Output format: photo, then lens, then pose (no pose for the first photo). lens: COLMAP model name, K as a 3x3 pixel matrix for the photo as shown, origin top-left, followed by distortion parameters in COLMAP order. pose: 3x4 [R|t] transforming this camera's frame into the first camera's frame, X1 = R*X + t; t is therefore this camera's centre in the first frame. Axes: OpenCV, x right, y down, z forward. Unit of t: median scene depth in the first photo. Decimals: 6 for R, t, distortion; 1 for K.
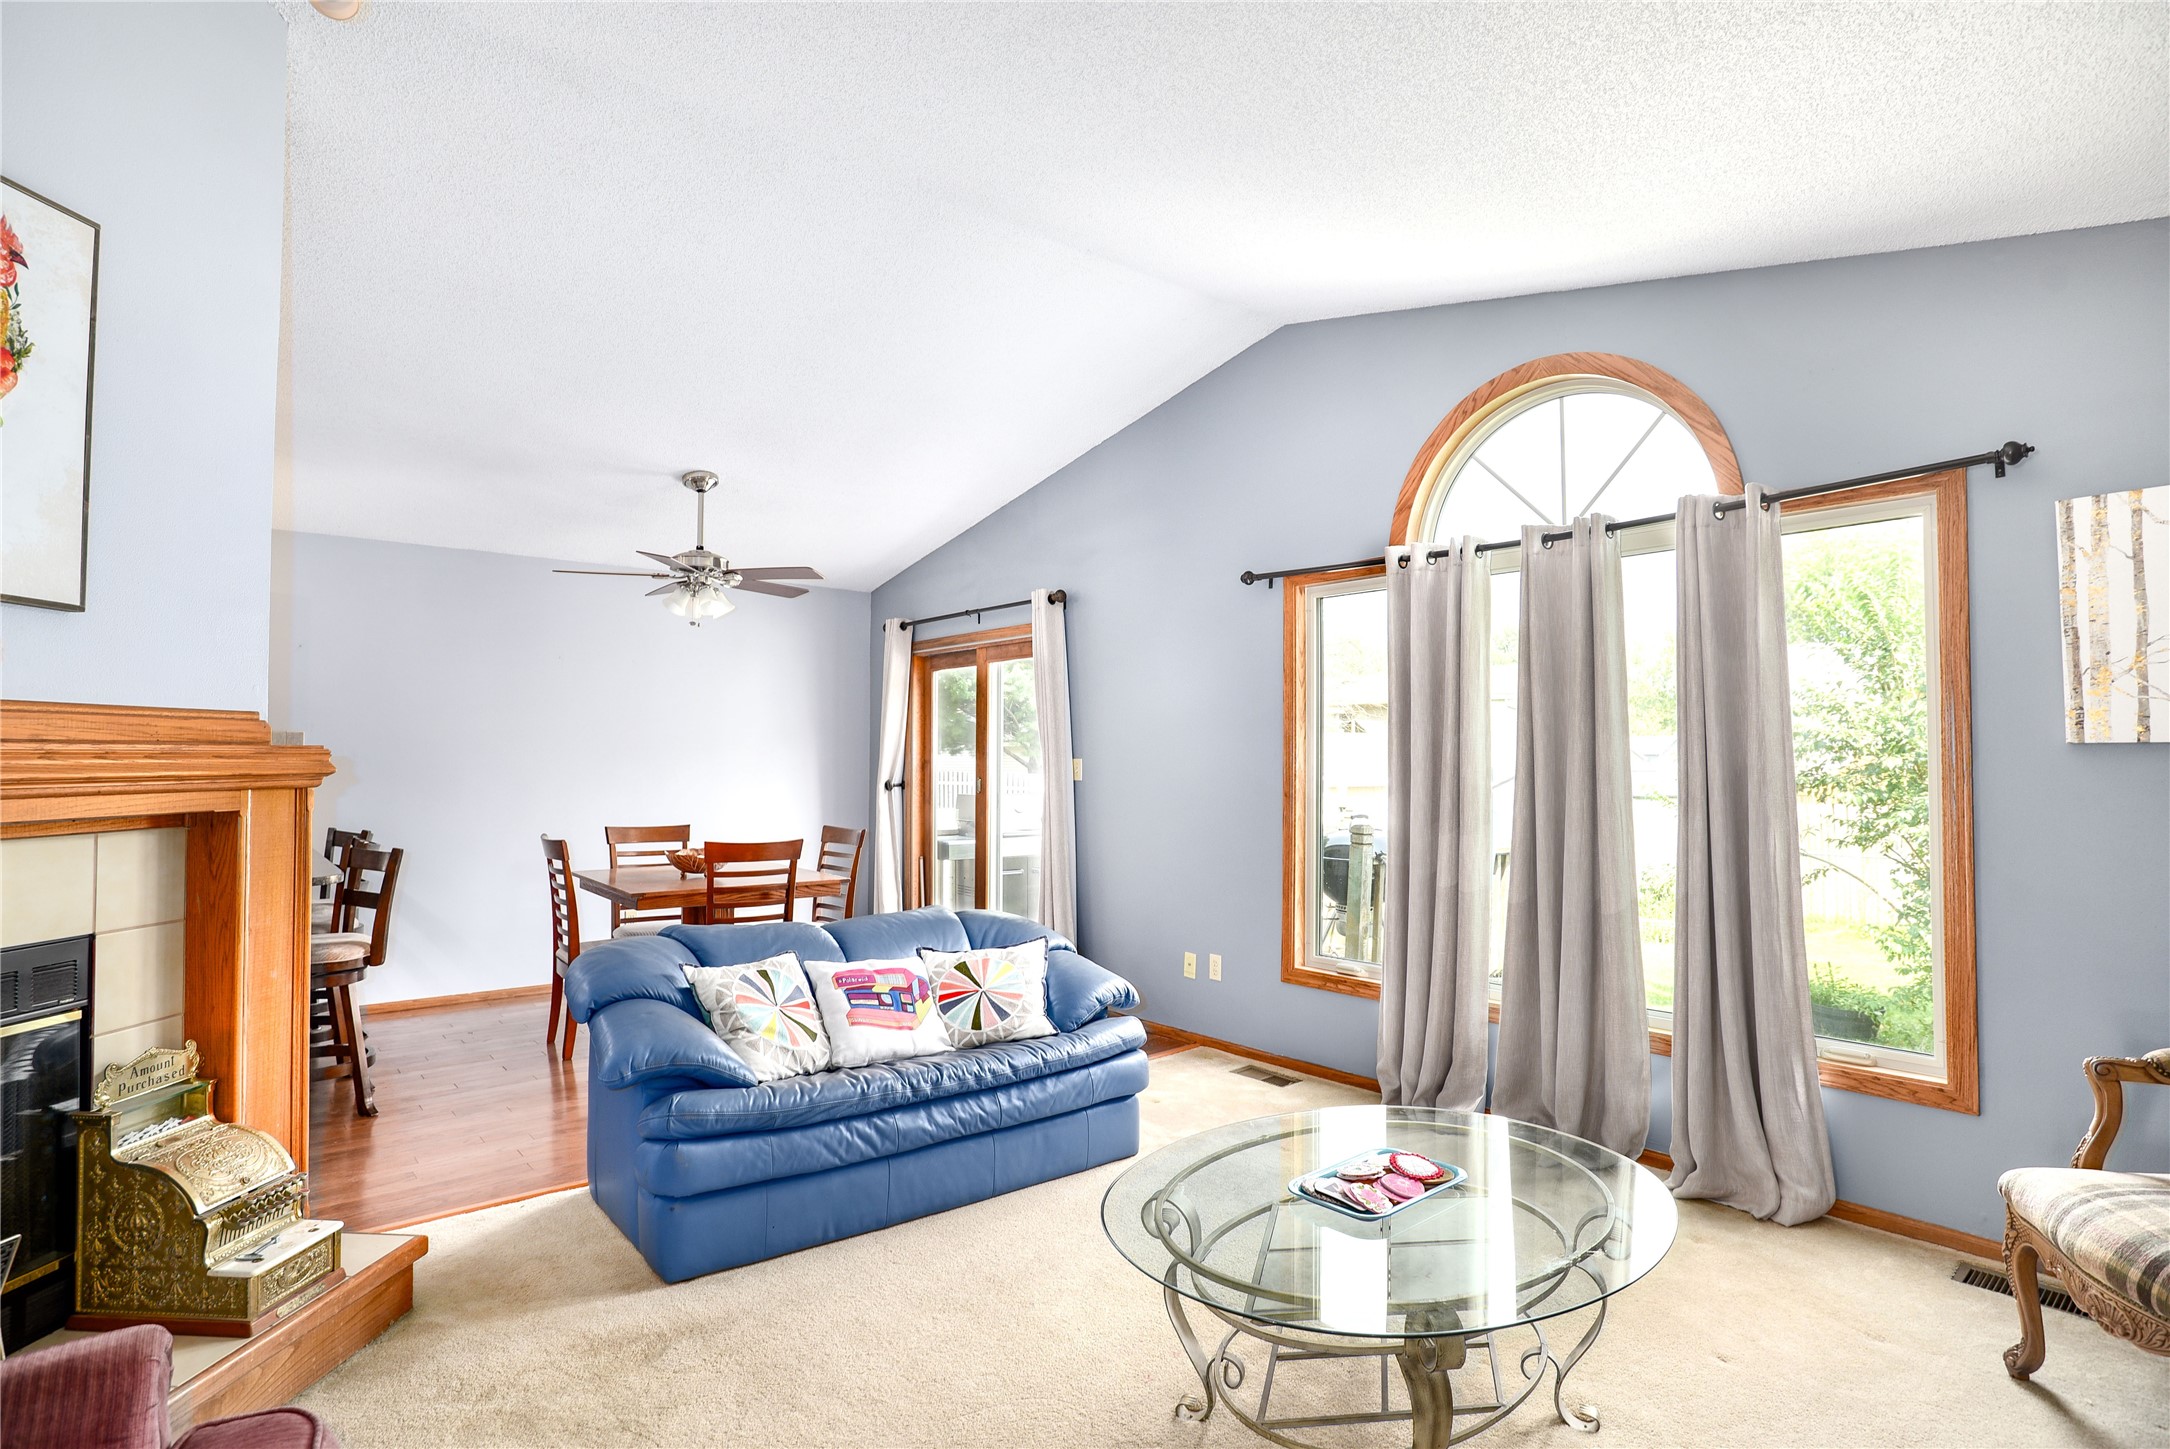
lens RADIAL K [[1163.2, 0, 1073.6], [0, 1163.2, 742.4], [0, 0, 1]] dist [-0.023019, 0.023471]
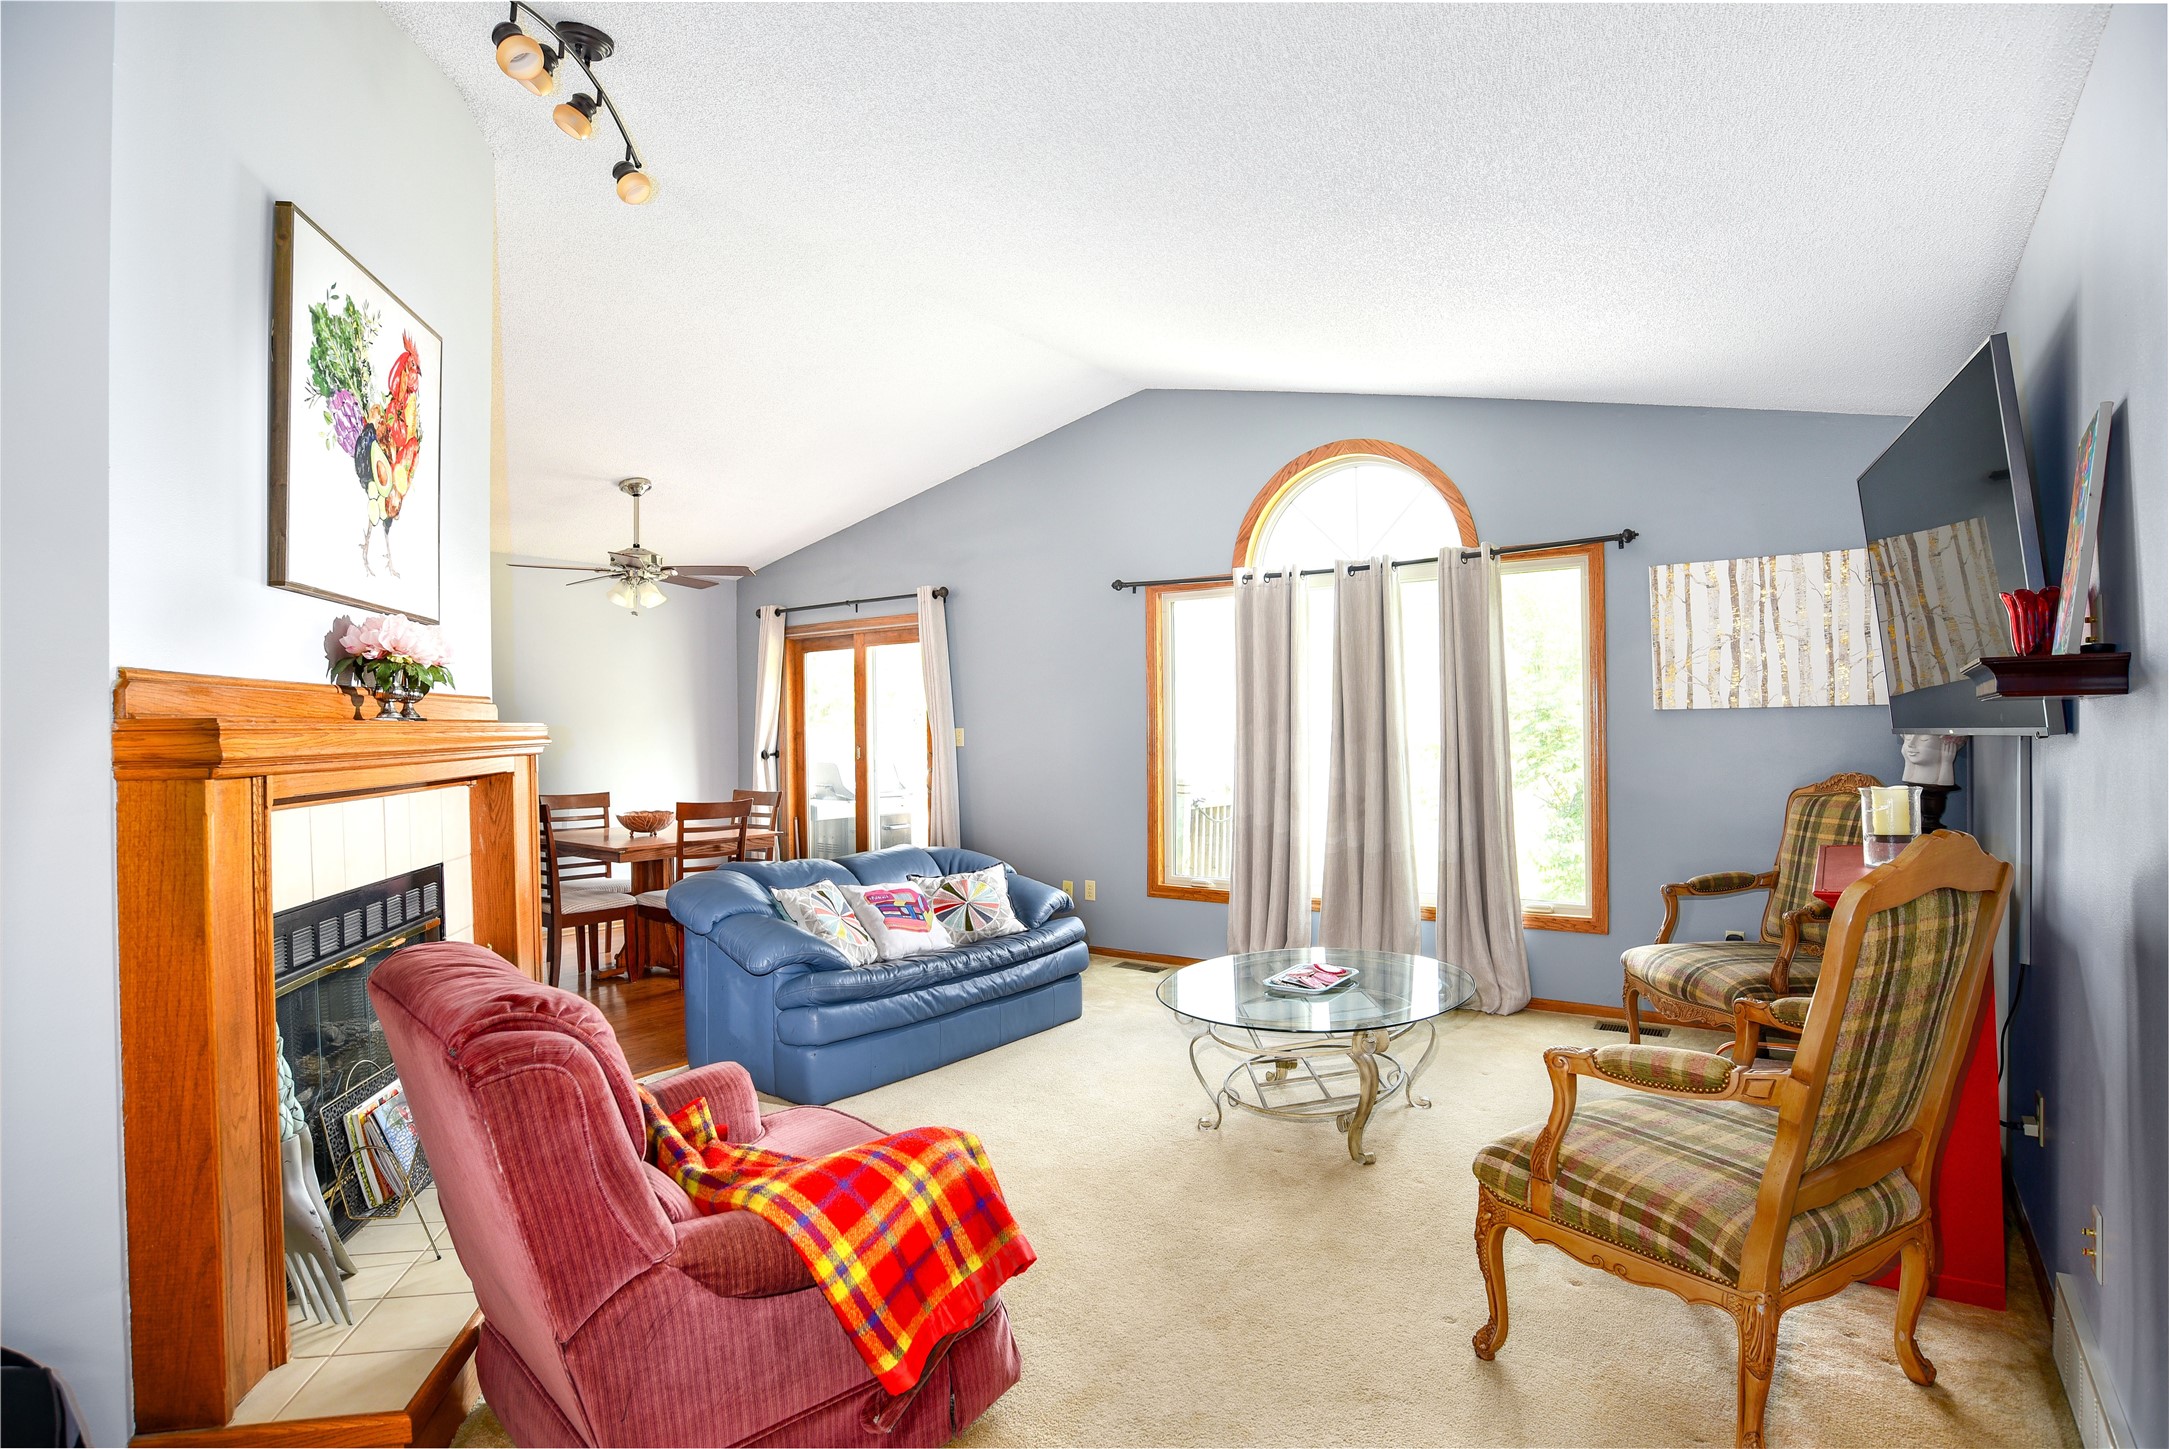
lens RADIAL K [[1180.5, 0, 1087.2], [0, 1180.5, 754.6], [0, 0, 1]] dist [-0.042772, 0.000156]
pose [[0.964108, -0.017690, 0.264919, -0.288103], [0.008573, 0.999332, 0.035531, -0.001690], [-0.265371, -0.031985, 0.963616, -0.312436]]
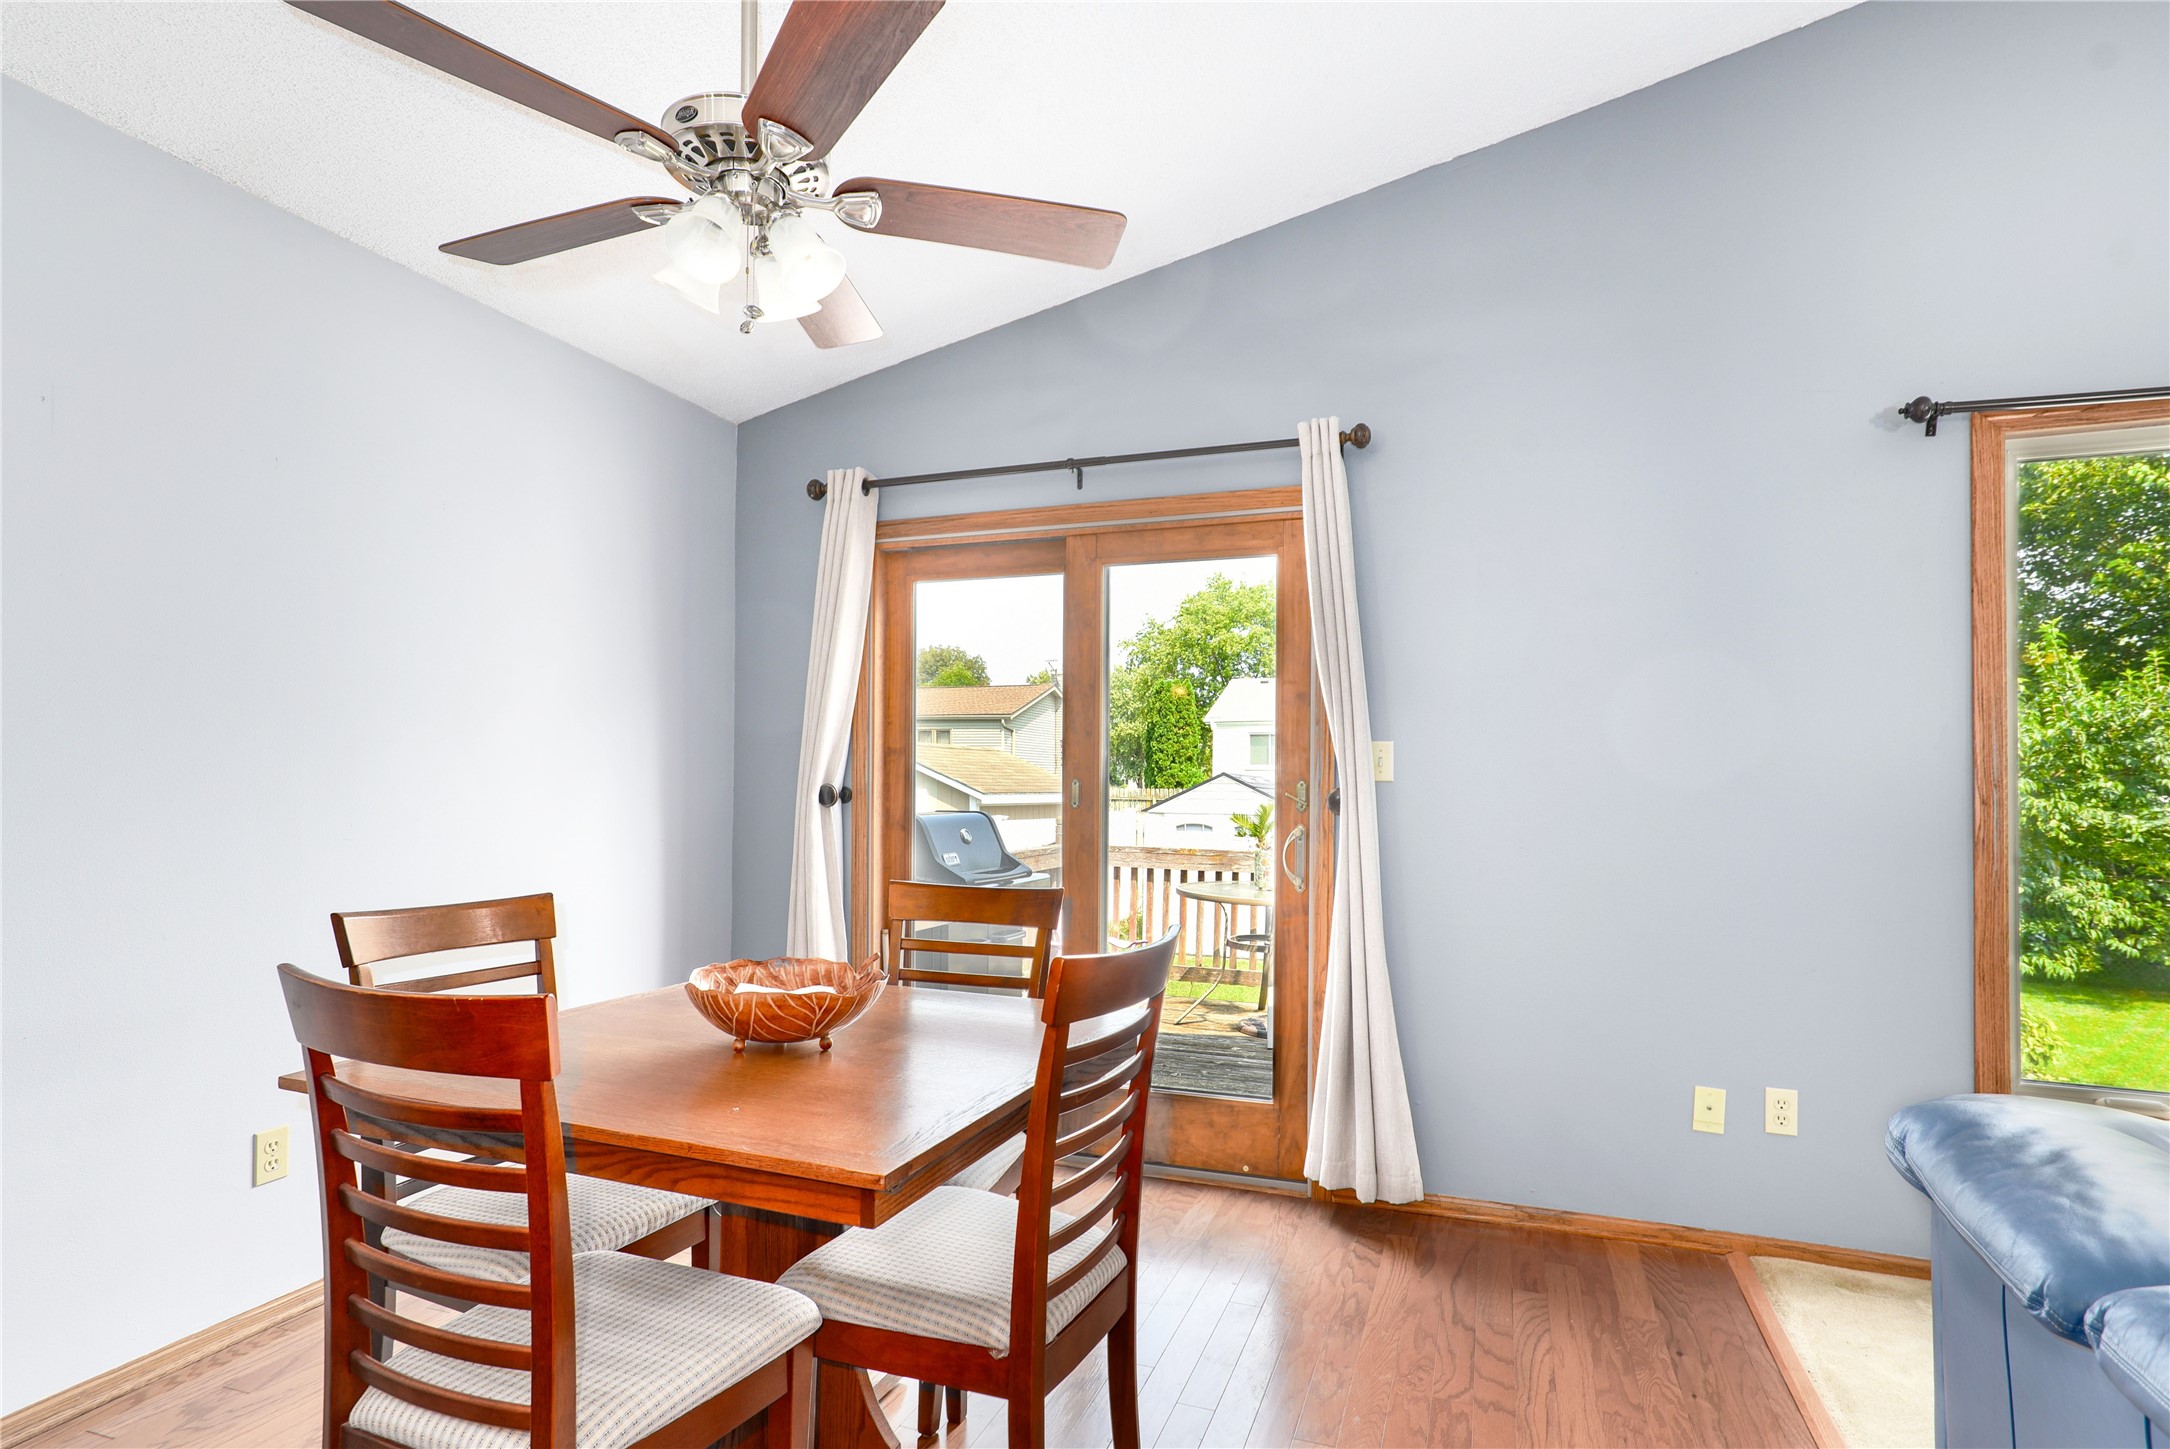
lens RADIAL K [[1163.0, 0, 1038.6], [0, 1163.0, 777.6], [0, 0, 1]] dist [0.016809, -0.000002]
pose [[0.853455, -0.000661, 0.521166, -0.624295], [-0.009061, 0.999829, 0.016107, 0.035204], [-0.521087, -0.018469, 0.853304, 0.924914]]
